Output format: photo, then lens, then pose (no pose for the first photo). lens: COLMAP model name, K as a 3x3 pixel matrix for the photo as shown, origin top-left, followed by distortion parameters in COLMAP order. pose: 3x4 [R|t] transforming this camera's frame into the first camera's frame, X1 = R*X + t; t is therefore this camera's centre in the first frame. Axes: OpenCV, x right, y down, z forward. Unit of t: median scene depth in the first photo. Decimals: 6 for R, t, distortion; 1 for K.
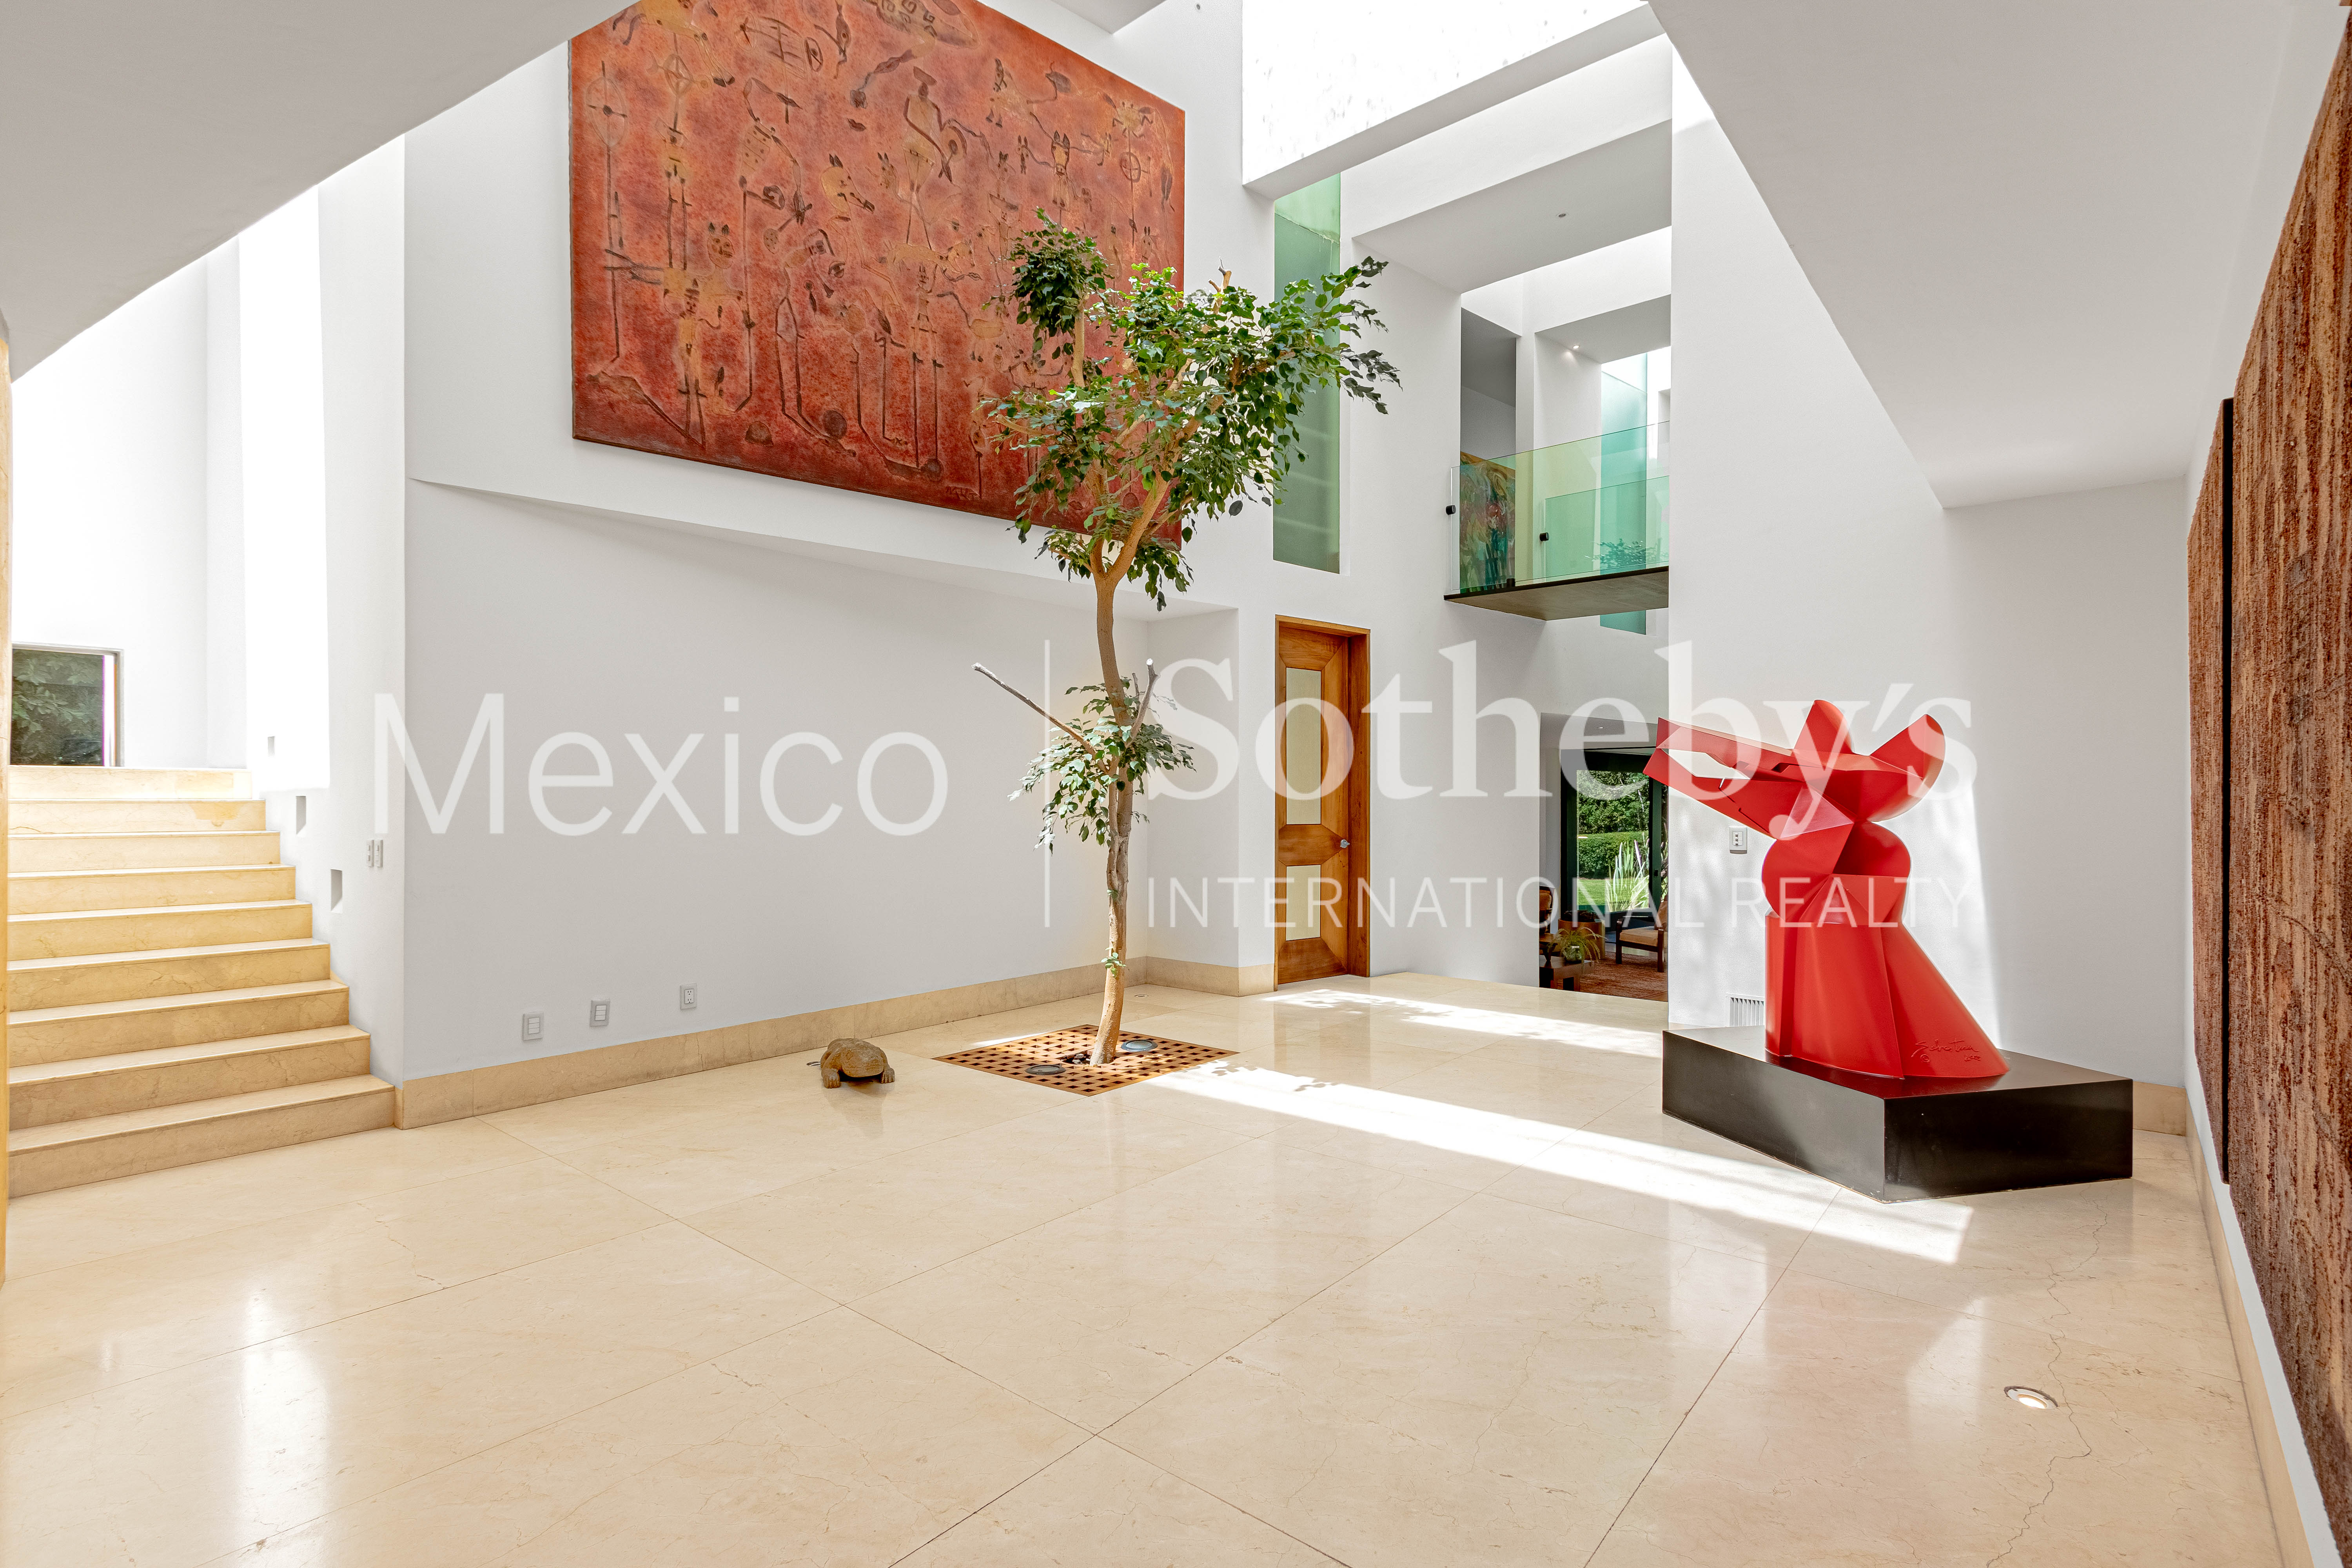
lens RADIAL K [[1098.6, 0, 1176.0], [0, 1098.6, 784.0], [0, 0, 1]] dist [0.001919, 0.000184]
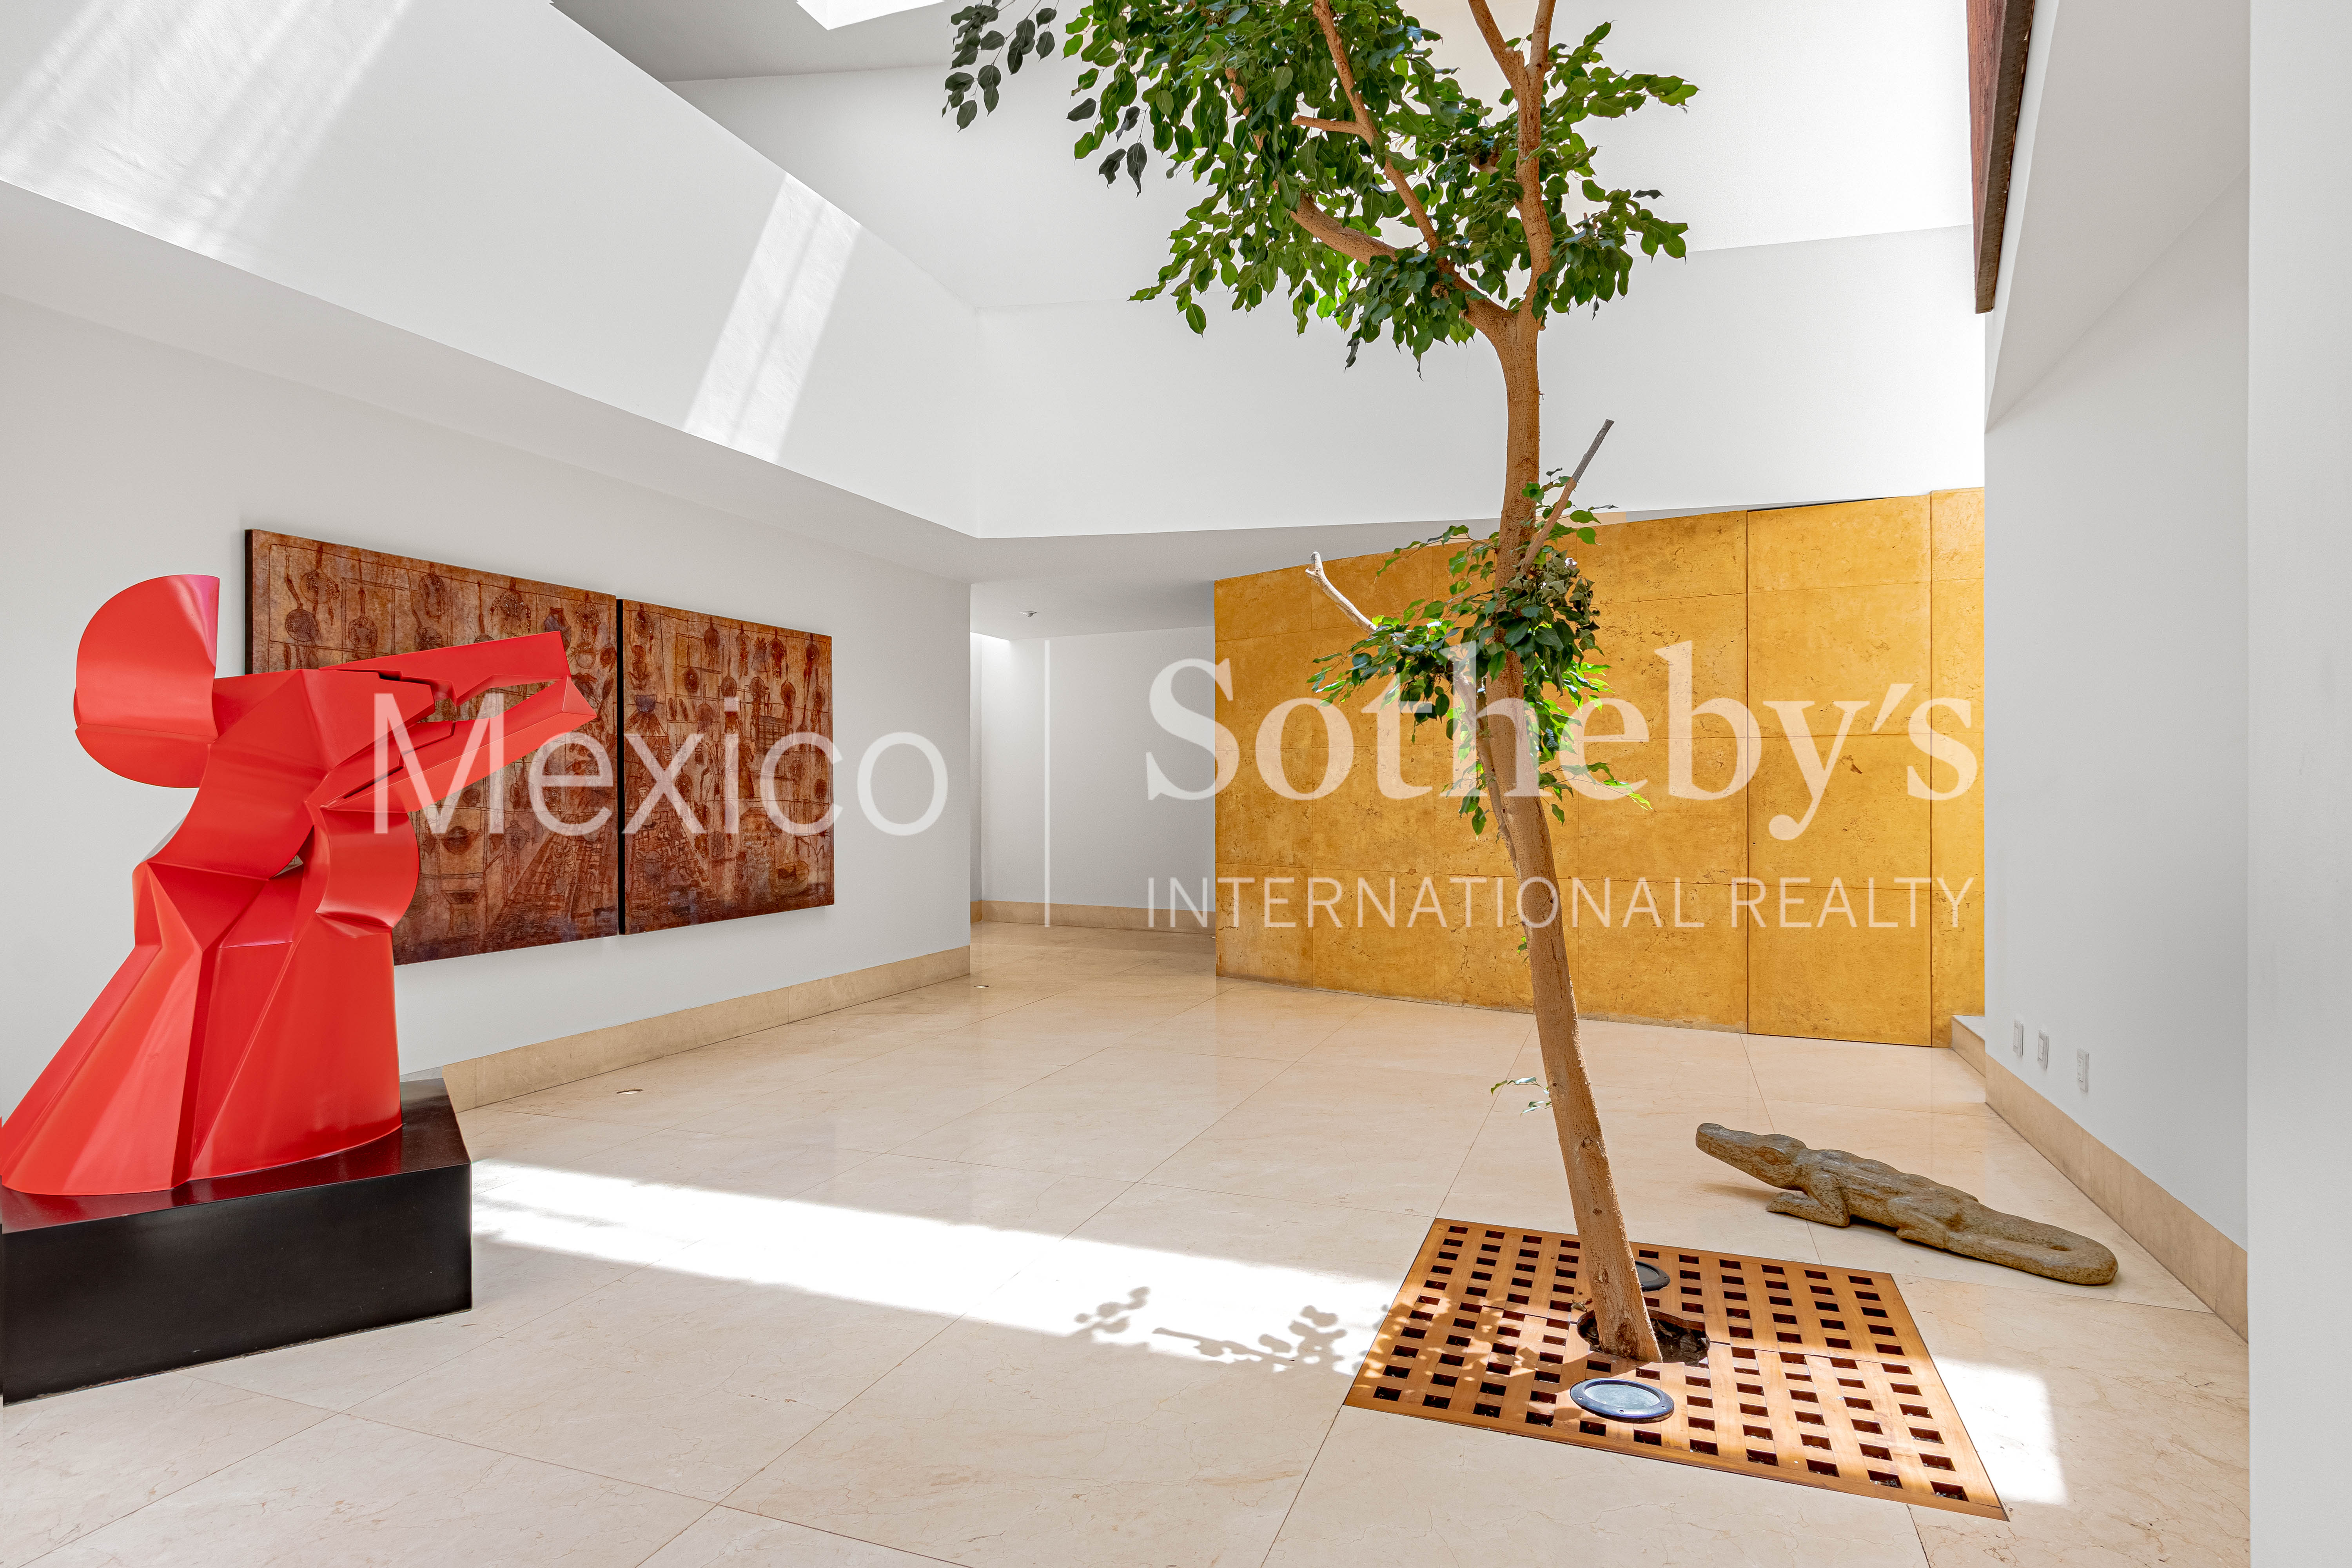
lens RADIAL K [[1294.0, 0, 1176.0], [0, 1294.0, 784.0], [0, 0, 1]] dist [0.000313, 0.000025]
pose [[-0.938991, -0.000209, -0.343941, 0.298038], [-0.002299, 0.999981, 0.005668, 0.021434], [0.343934, 0.006113, -0.938974, 1.516133]]
